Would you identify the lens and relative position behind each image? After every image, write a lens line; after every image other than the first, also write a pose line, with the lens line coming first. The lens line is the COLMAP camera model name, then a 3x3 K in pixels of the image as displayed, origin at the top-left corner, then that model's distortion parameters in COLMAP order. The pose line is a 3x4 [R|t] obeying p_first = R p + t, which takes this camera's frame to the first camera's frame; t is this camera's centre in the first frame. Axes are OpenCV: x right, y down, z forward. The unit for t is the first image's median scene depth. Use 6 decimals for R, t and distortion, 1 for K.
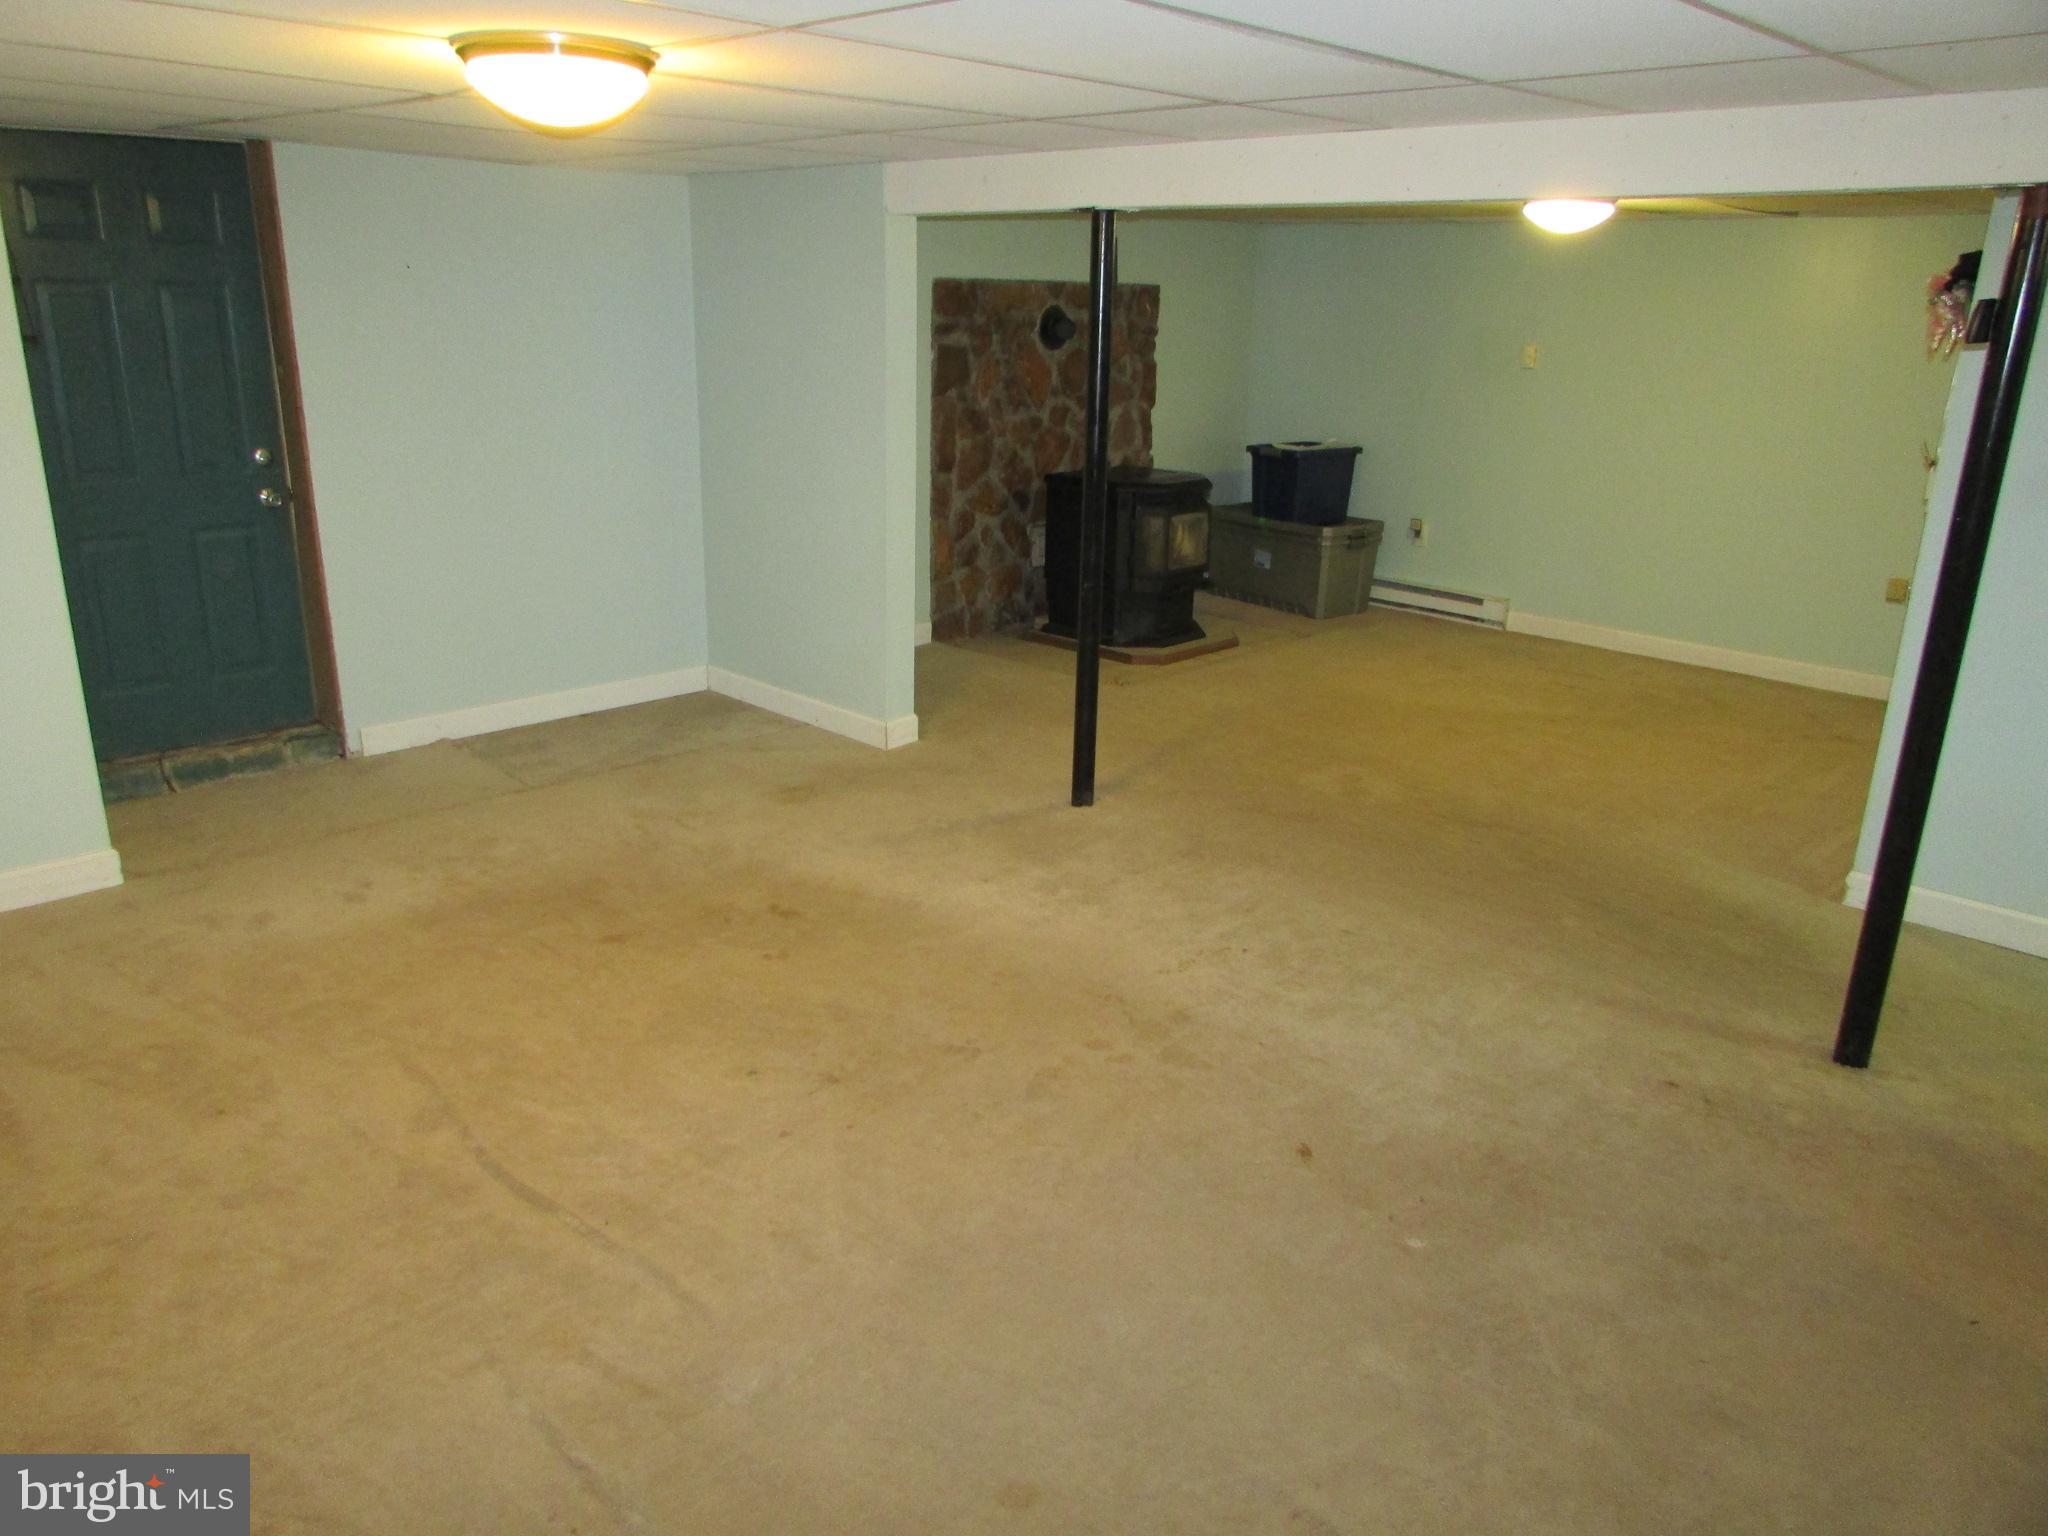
lens RADIAL K [[1454.7, 0, 1031.9], [0, 1454.7, 768.8], [0, 0, 1]] dist [-0.032956, 0.011306]
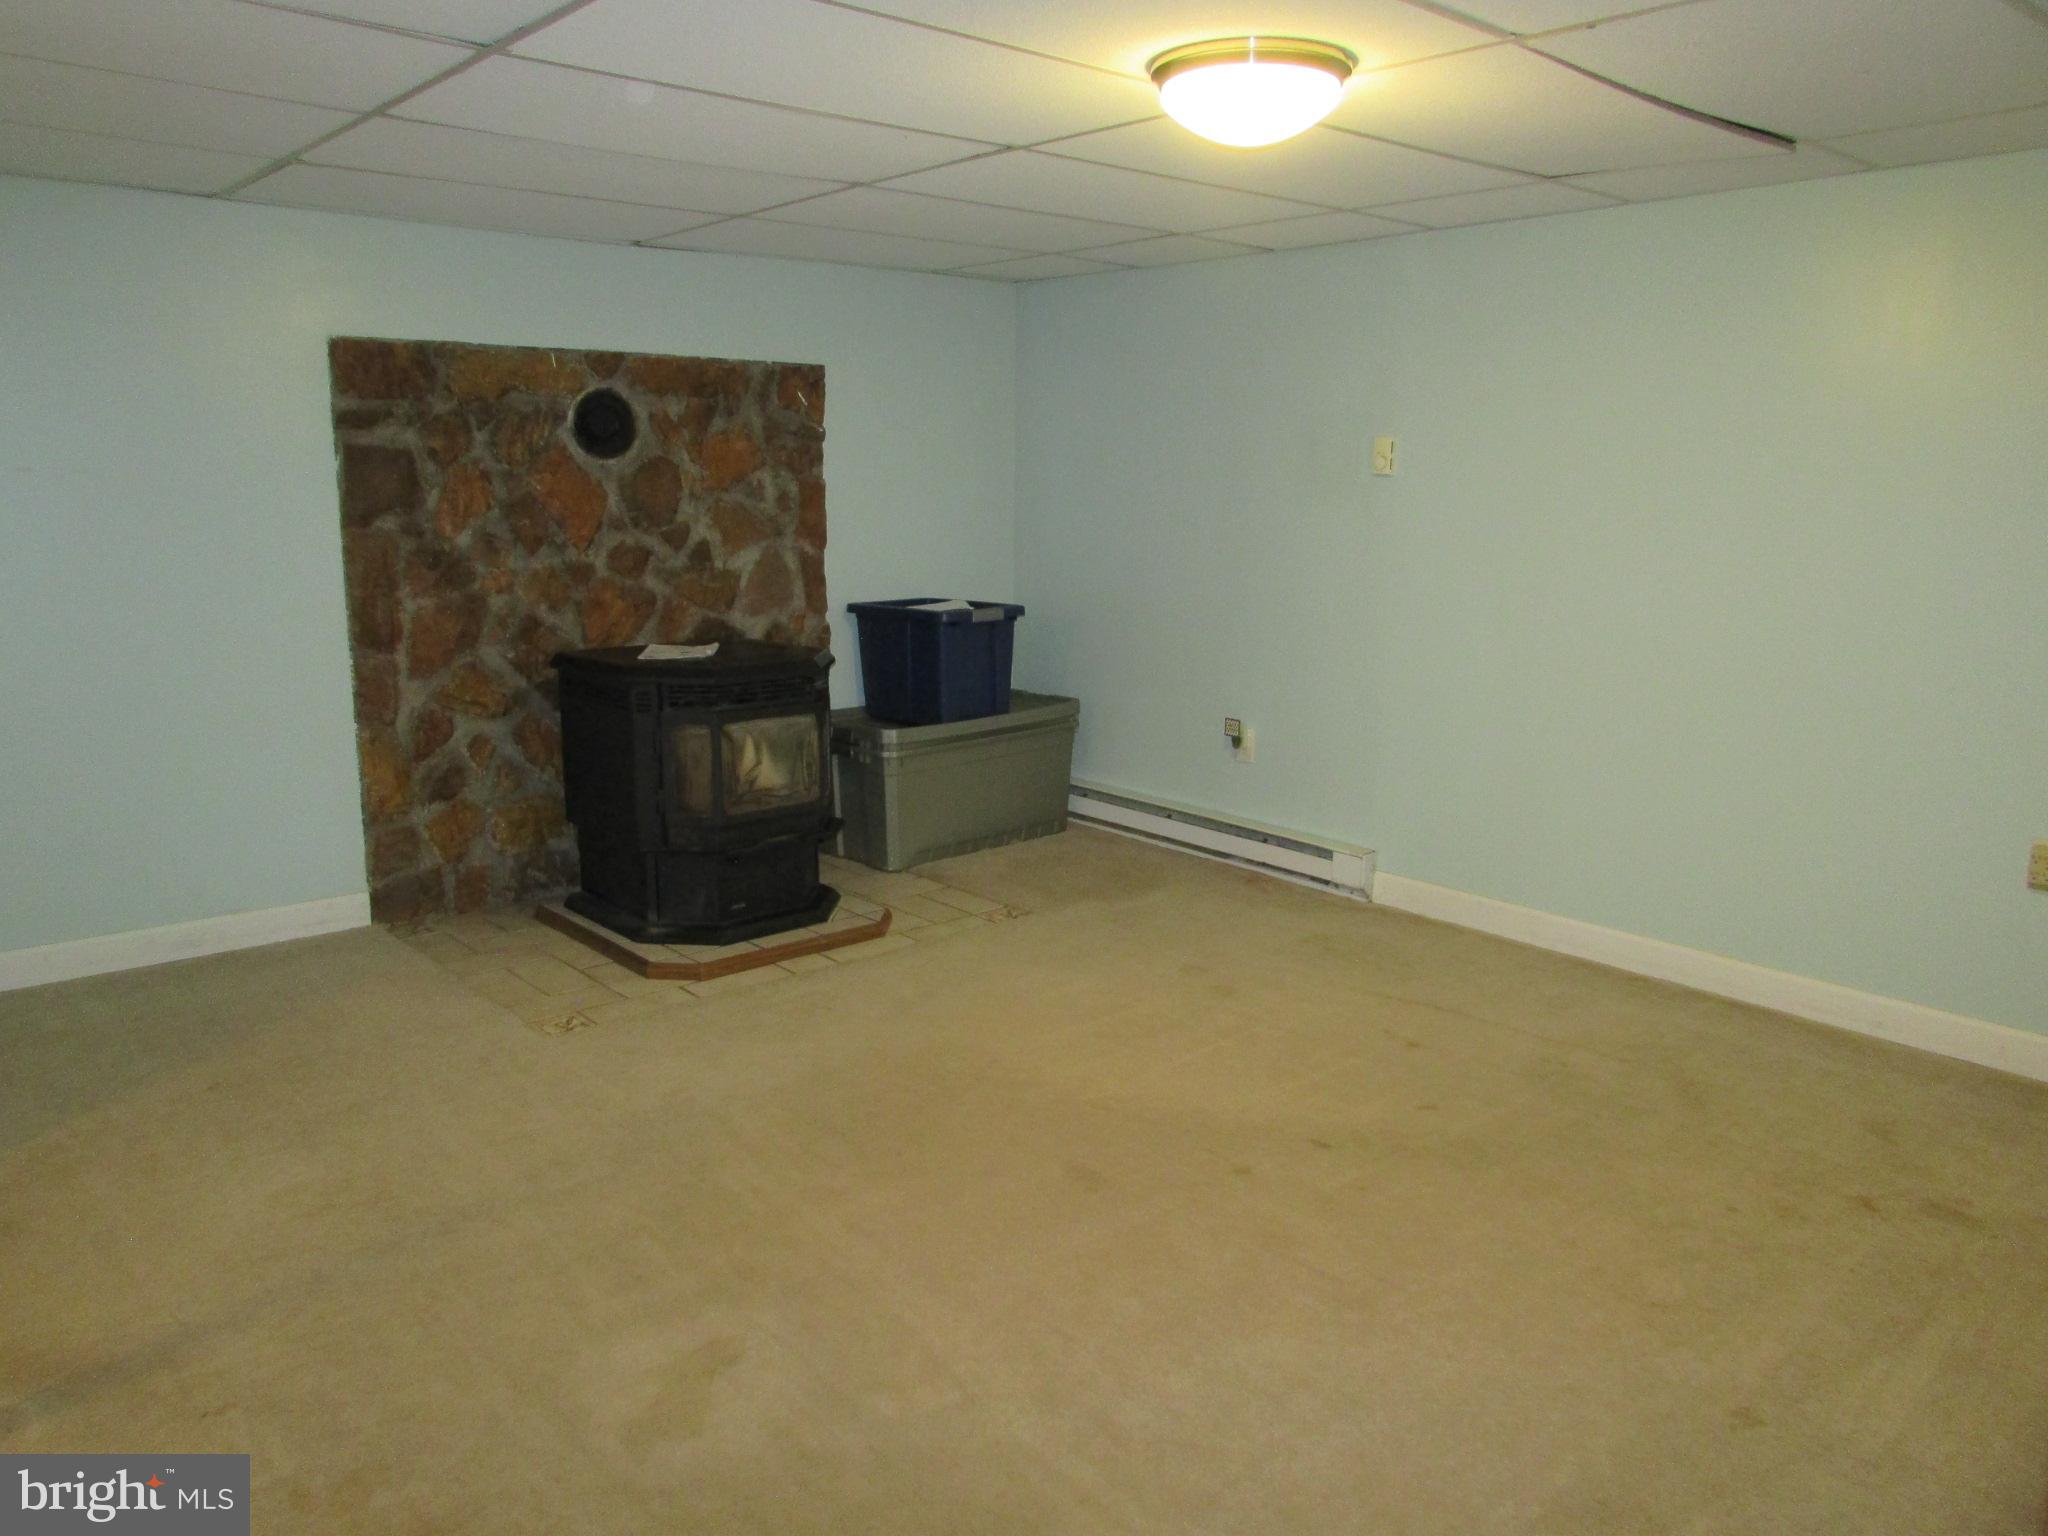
lens RADIAL K [[1454.7, 0, 1016.0], [0, 1454.7, 766.0], [0, 0, 1]] dist [-0.032956, 0.011306]
pose [[0.995919, 0.005230, -0.090102, 0.252332], [-0.015615, 0.993249, -0.114945, -0.086771], [0.088893, 0.115883, 0.989277, 0.411628]]
